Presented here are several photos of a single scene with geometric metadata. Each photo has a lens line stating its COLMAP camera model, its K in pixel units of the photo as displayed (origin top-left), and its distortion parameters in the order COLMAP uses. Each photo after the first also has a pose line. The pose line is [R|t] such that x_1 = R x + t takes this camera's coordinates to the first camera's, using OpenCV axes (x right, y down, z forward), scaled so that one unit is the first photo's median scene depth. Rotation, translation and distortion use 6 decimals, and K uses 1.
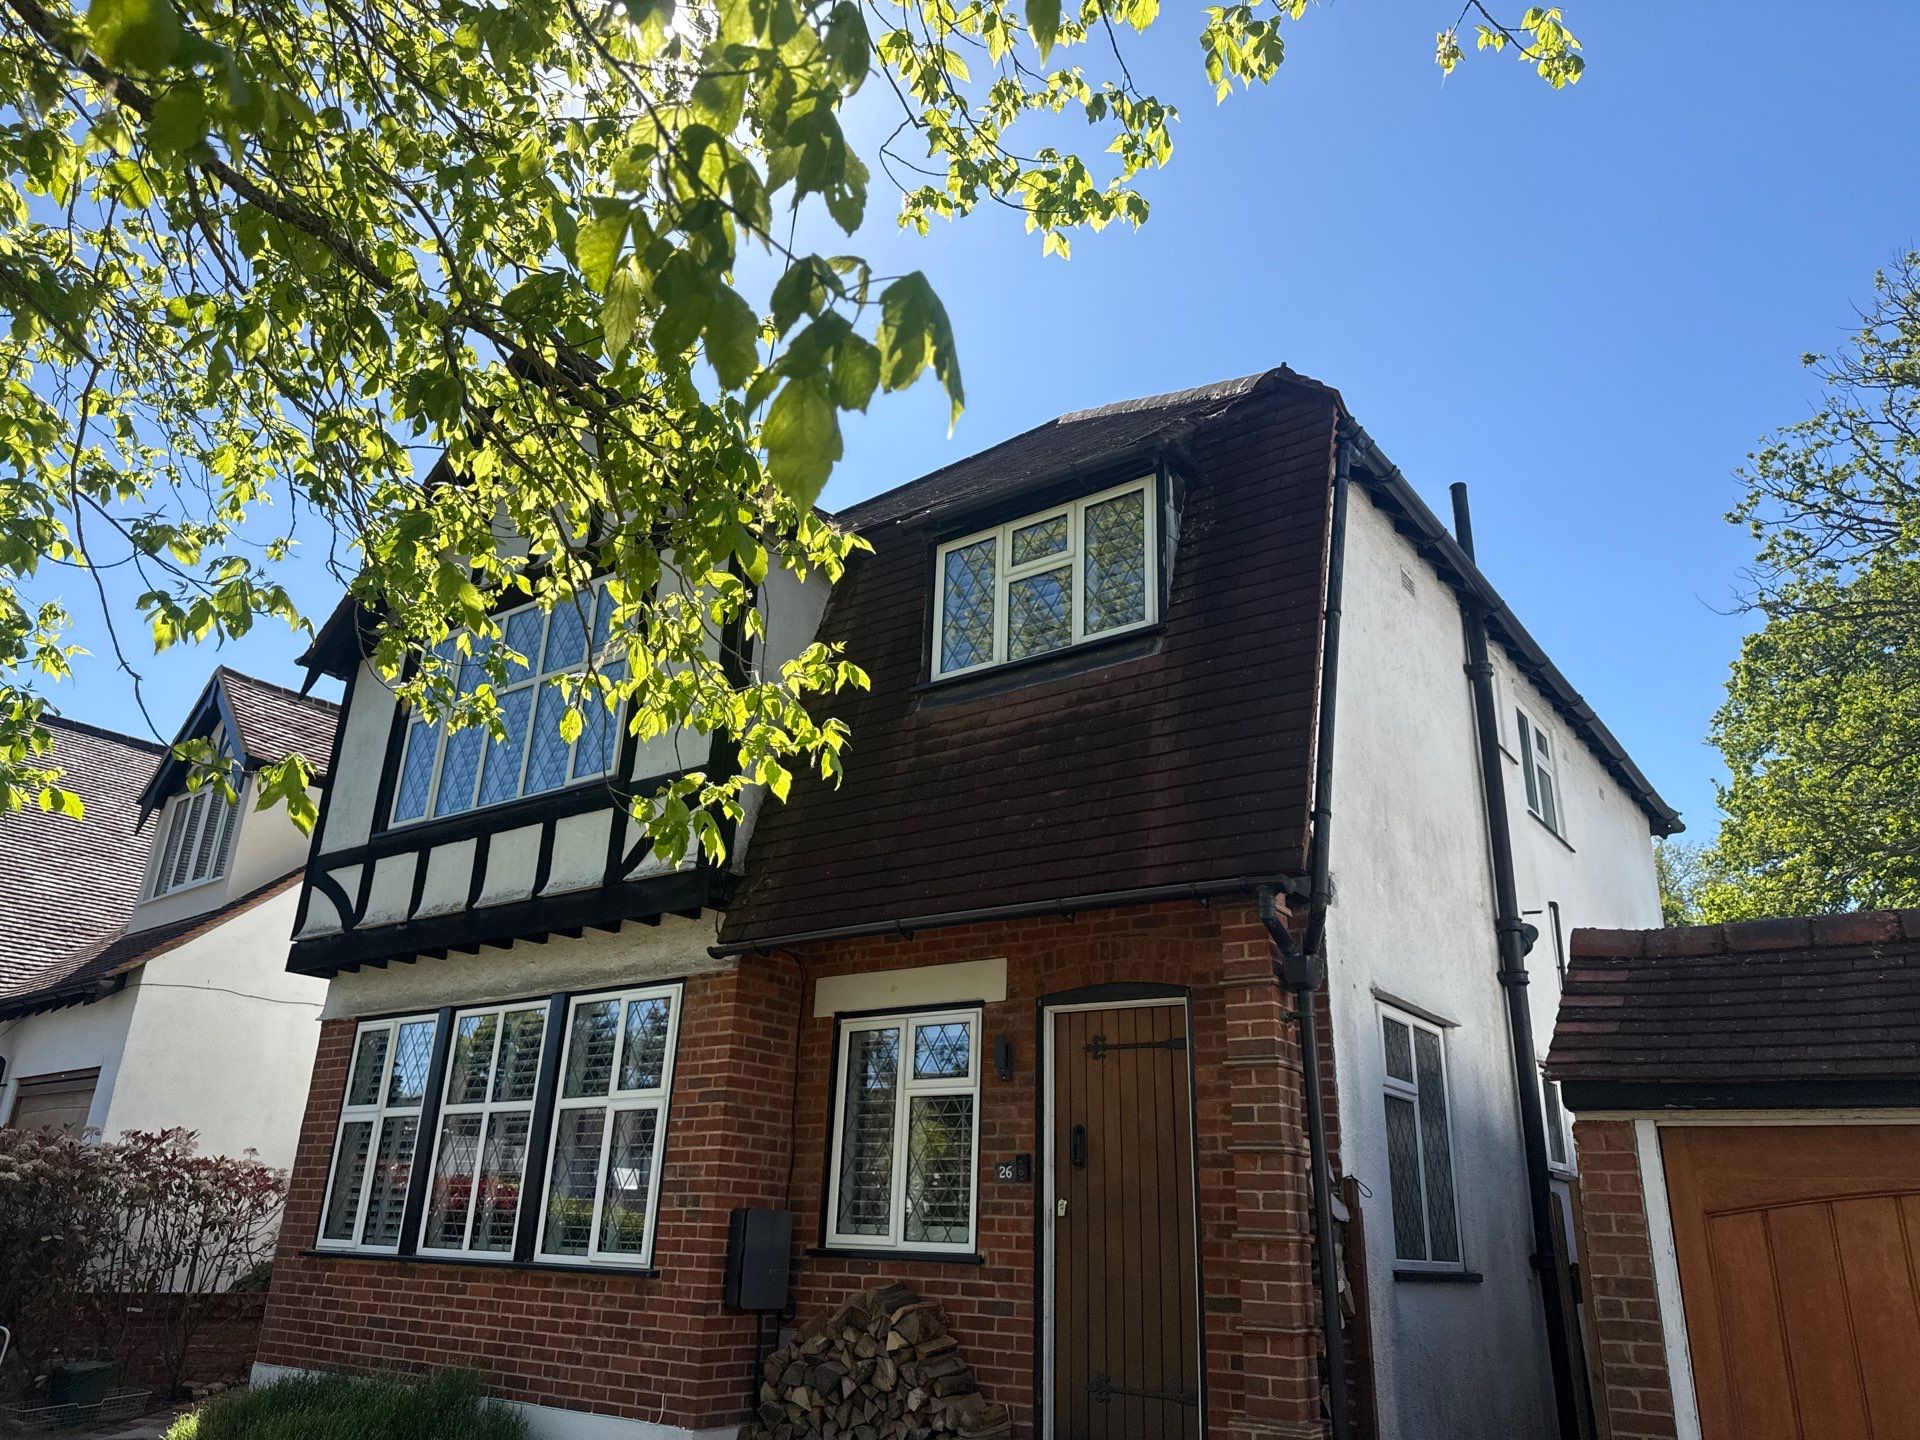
lens RADIAL K [[1330.0, 0, 958.3], [0, 1330.0, 686.5], [0, 0, 1]] dist [-0.000660, -0.008692]
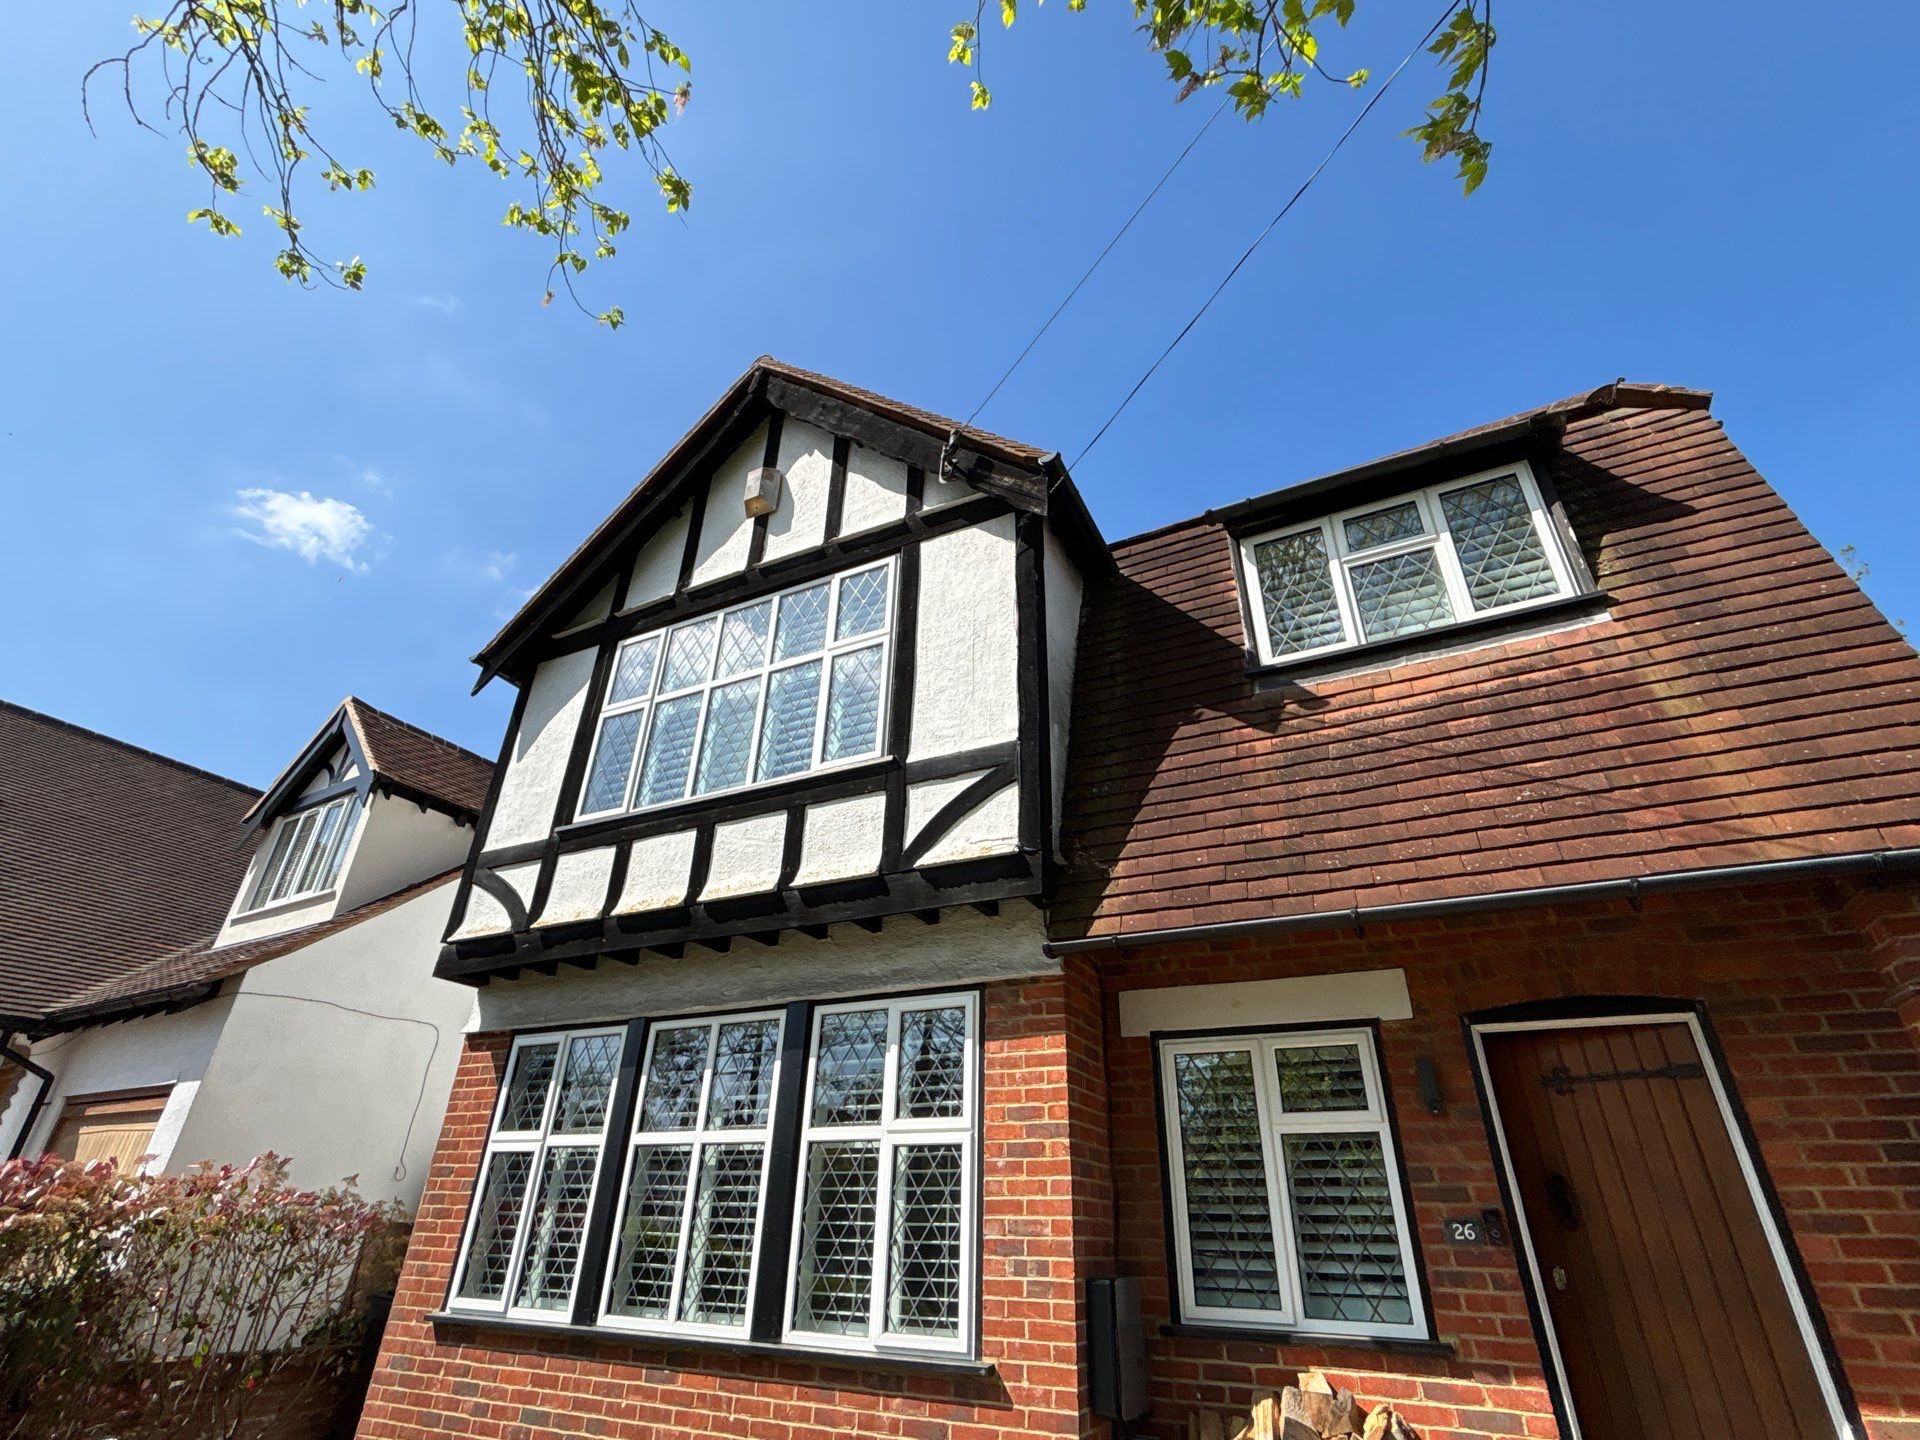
lens RADIAL K [[873.7, 0, 959.1], [0, 873.7, 727.9], [0, 0, 1]] dist [-0.001911, 0.005546]
pose [[0.985780, 0.073964, 0.150891, -0.277402], [-0.056030, 0.991212, -0.119828, 0.105492], [-0.158428, 0.109670, 0.981261, 0.366090]]
